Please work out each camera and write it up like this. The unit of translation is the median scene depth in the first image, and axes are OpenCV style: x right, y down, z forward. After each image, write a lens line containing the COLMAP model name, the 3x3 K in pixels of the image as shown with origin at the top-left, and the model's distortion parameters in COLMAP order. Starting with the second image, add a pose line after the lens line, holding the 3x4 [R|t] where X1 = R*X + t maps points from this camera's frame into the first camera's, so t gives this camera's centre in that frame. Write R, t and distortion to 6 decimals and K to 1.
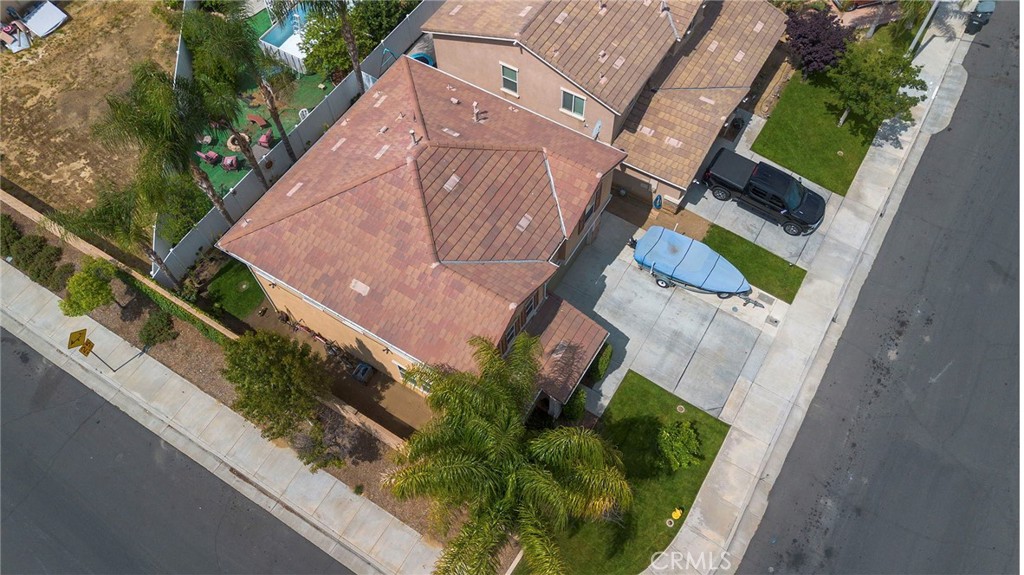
lens RADIAL K [[726.8, 0, 517.5], [0, 726.8, 285.0], [0, 0, 1]] dist [0.053888, -0.034242]
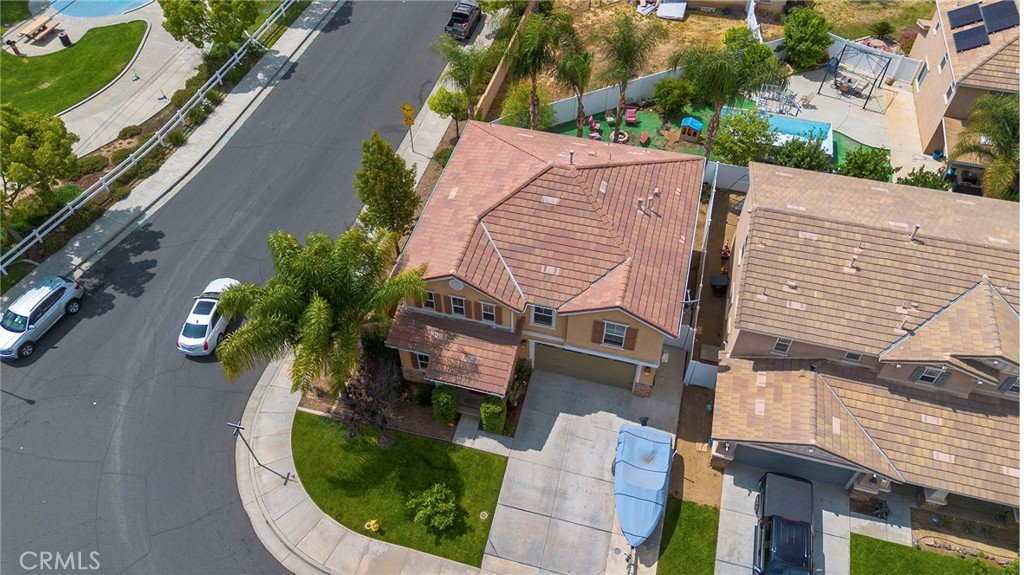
lens RADIAL K [[726.8, 0, 508.9], [0, 726.8, 281.2], [0, 0, 1]] dist [0.053888, -0.034242]
pose [[0.289922, 0.735757, -0.612051, 0.571551], [-0.823739, 0.517419, 0.231802, -0.237076], [0.487236, 0.436965, 0.756083, 0.124184]]
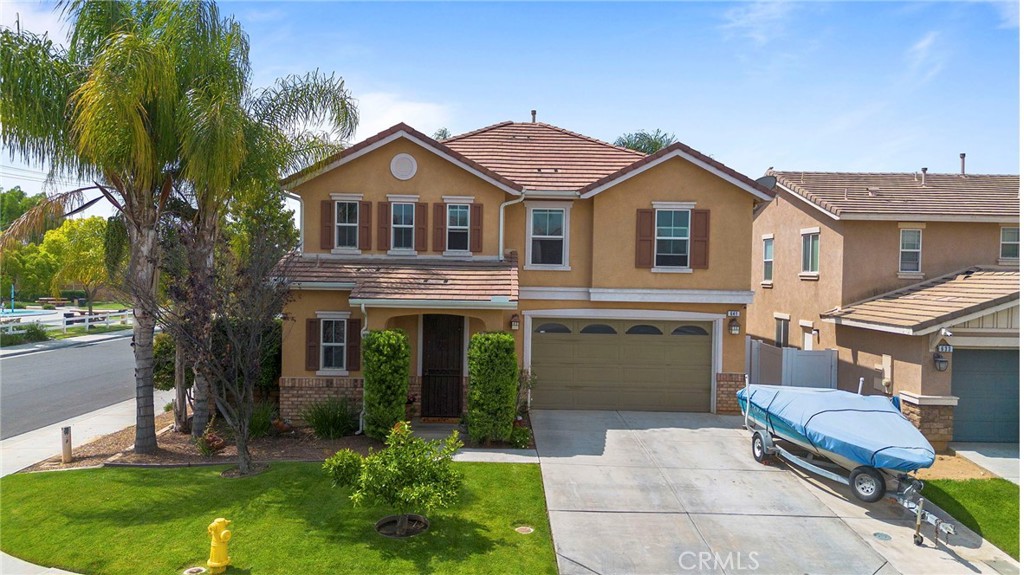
lens RADIAL K [[726.8, 0, 516.1], [0, 726.8, 287.7], [0, 0, 1]] dist [0.053888, -0.034242]
pose [[0.539142, 0.048222, -0.840833, 0.499709], [-0.738350, 0.507353, -0.444334, 0.260249], [0.405172, 0.860388, 0.309140, 0.734110]]
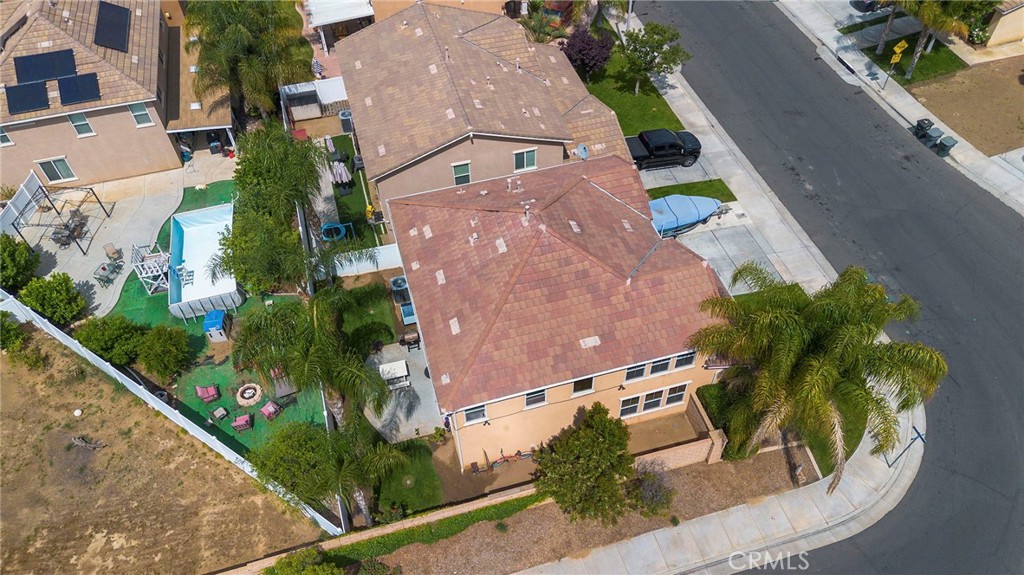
lens RADIAL K [[726.8, 0, 518.5], [0, 726.8, 282.6], [0, 0, 1]] dist [0.053888, -0.034242]
pose [[0.673391, -0.551015, 0.492876, -0.617487], [0.637032, 0.770789, -0.008633, -0.098615], [-0.375146, 0.319791, 0.870057, 0.070894]]
